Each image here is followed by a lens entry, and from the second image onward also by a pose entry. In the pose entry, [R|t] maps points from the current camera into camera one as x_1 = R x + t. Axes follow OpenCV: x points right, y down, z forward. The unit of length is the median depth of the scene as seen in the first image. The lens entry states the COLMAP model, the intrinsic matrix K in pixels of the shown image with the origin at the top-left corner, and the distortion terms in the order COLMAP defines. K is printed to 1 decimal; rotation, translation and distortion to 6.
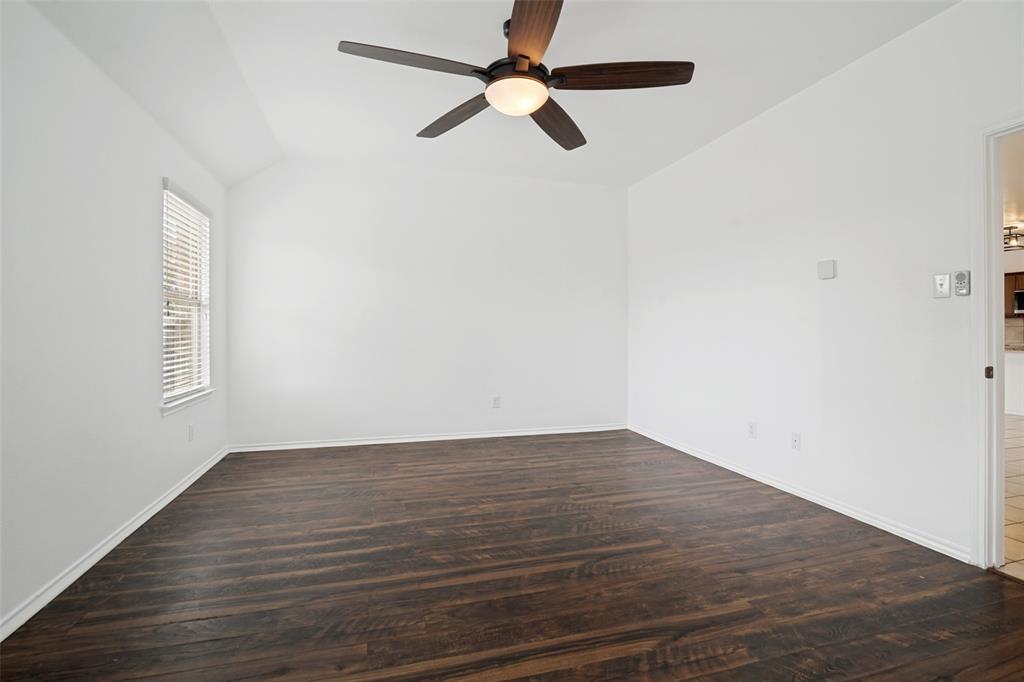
lens RADIAL K [[479.5, 0, 513.3], [0, 479.5, 337.1], [0, 0, 1]] dist [-0.018005, 0.000125]
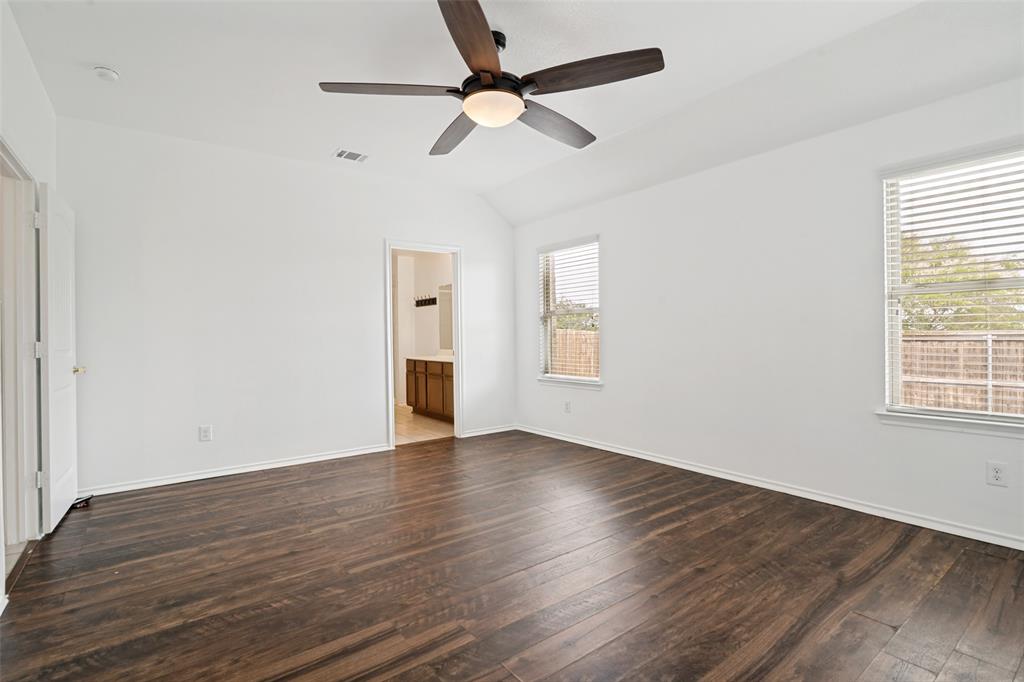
lens RADIAL K [[479.5, 0, 509.3], [0, 479.5, 337.0], [0, 0, 1]] dist [-0.018005, 0.000125]
pose [[-0.932441, 0.014321, -0.361038, 0.355670], [0.007163, 0.999750, 0.021158, -0.033025], [0.361251, 0.017142, -0.932311, 1.981653]]
